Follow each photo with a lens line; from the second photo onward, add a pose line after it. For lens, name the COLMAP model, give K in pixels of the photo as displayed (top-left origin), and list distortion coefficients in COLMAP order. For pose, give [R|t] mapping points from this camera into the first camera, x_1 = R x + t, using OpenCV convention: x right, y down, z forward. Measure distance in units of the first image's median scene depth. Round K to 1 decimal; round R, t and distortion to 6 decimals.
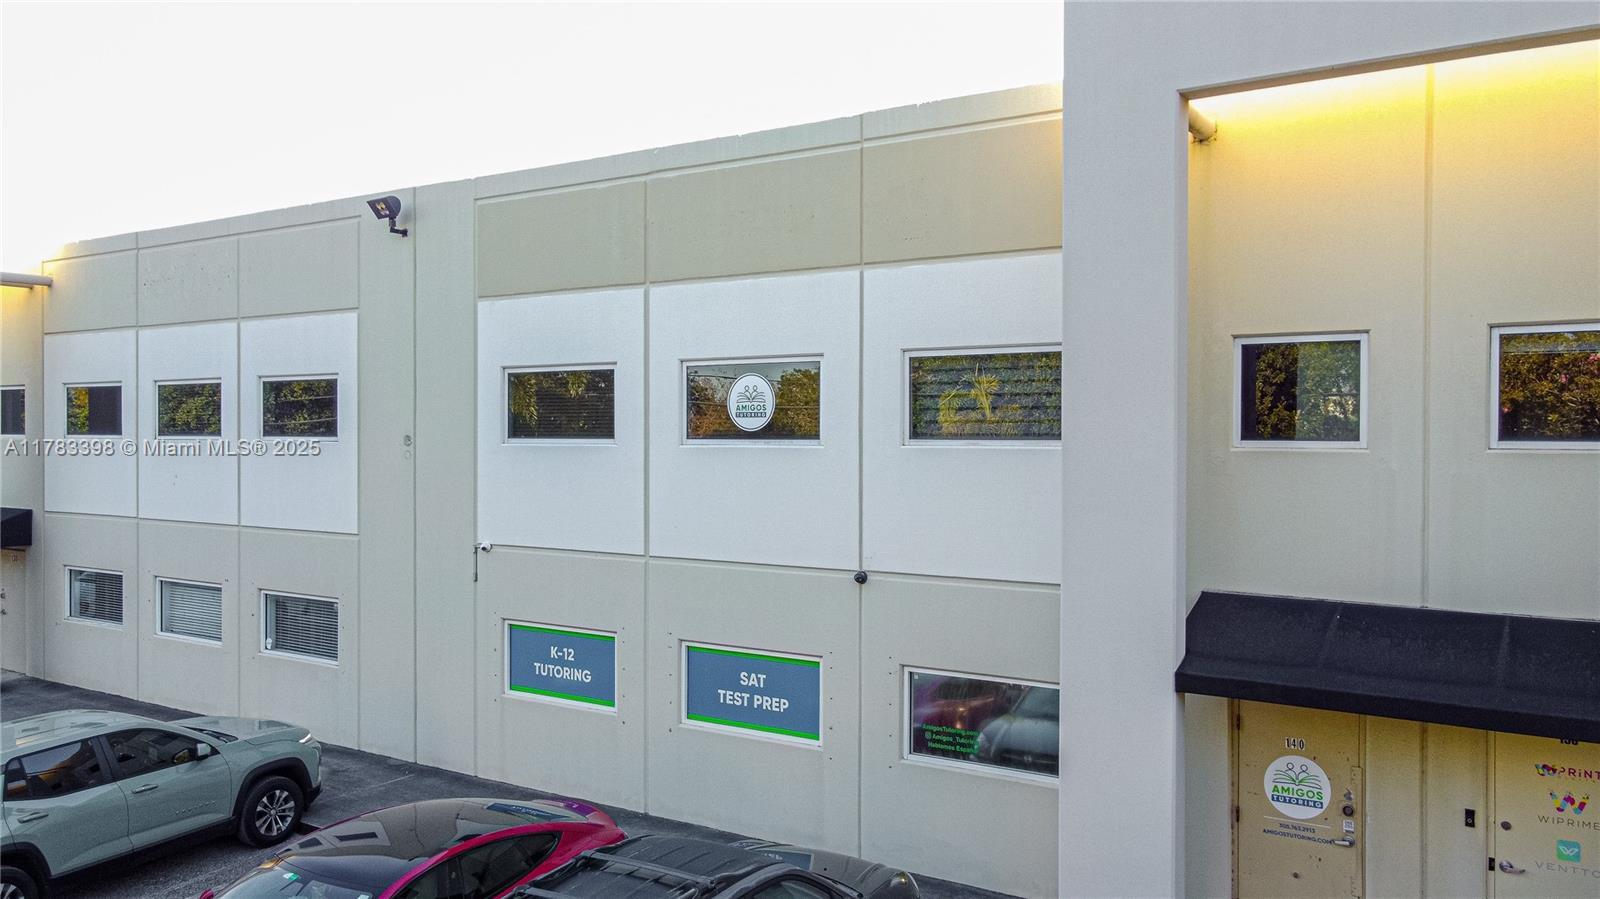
lens RADIAL K [[1225.9, 0, 800.0], [0, 1225.9, 449.5], [0, 0, 1]] dist [0.005866, 0.010351]
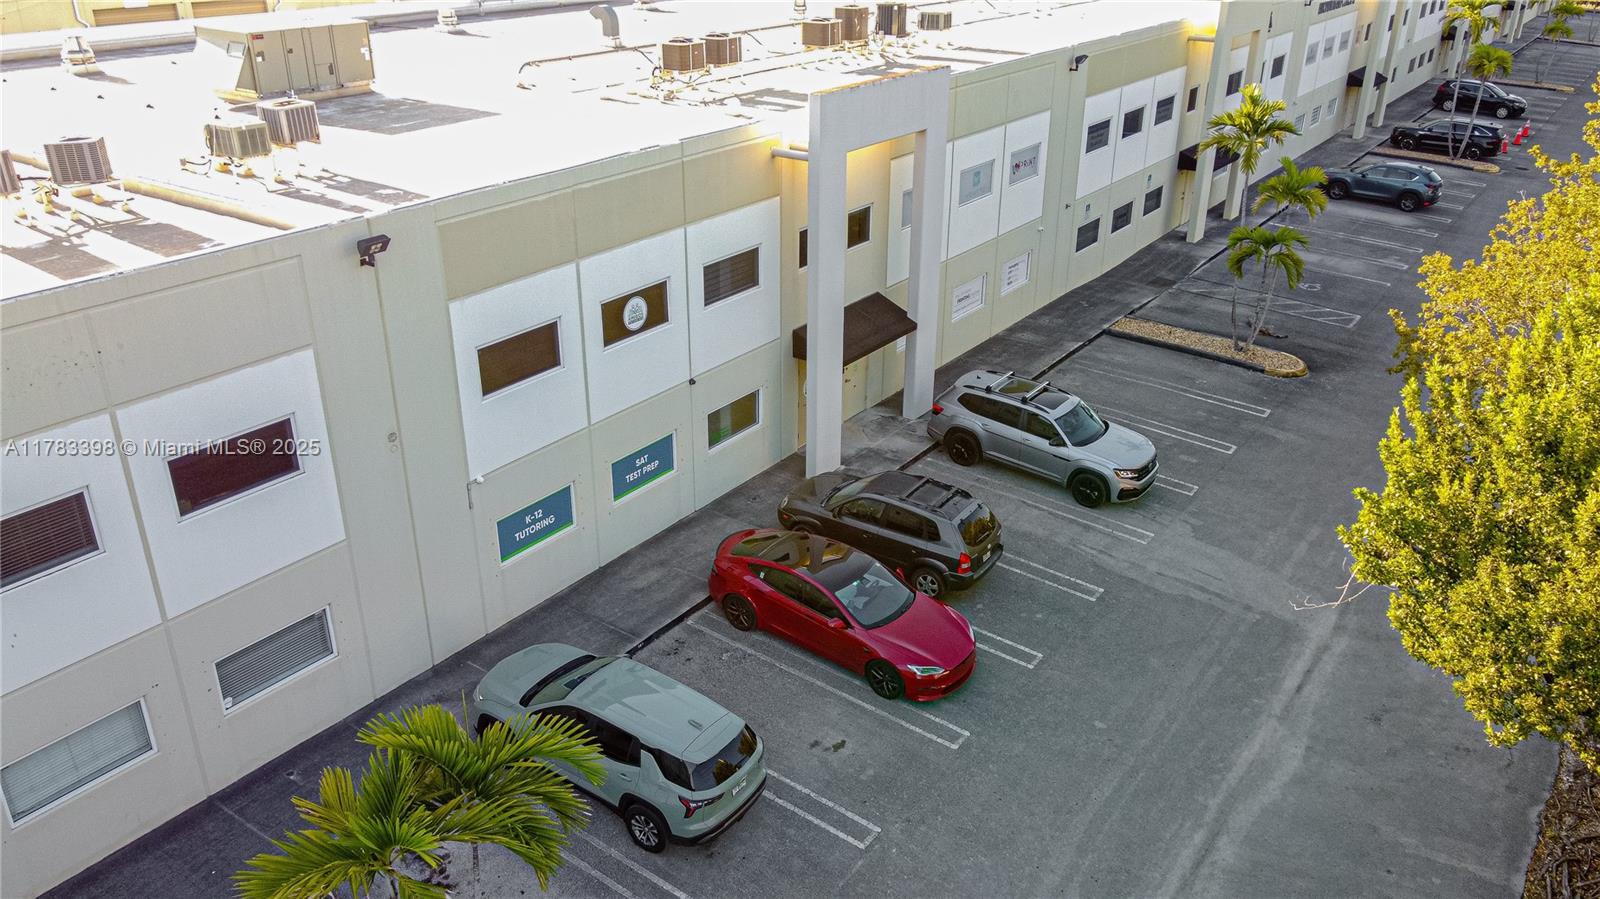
lens RADIAL K [[1225.9, 0, 800.0], [0, 1225.9, 449.5], [0, 0, 1]] dist [0.005866, 0.010351]
pose [[0.043339, -0.429280, 0.902131, -1.632808], [0.006149, 0.903077, 0.429435, -0.592663], [-0.999042, -0.013064, 0.041778, 0.694466]]
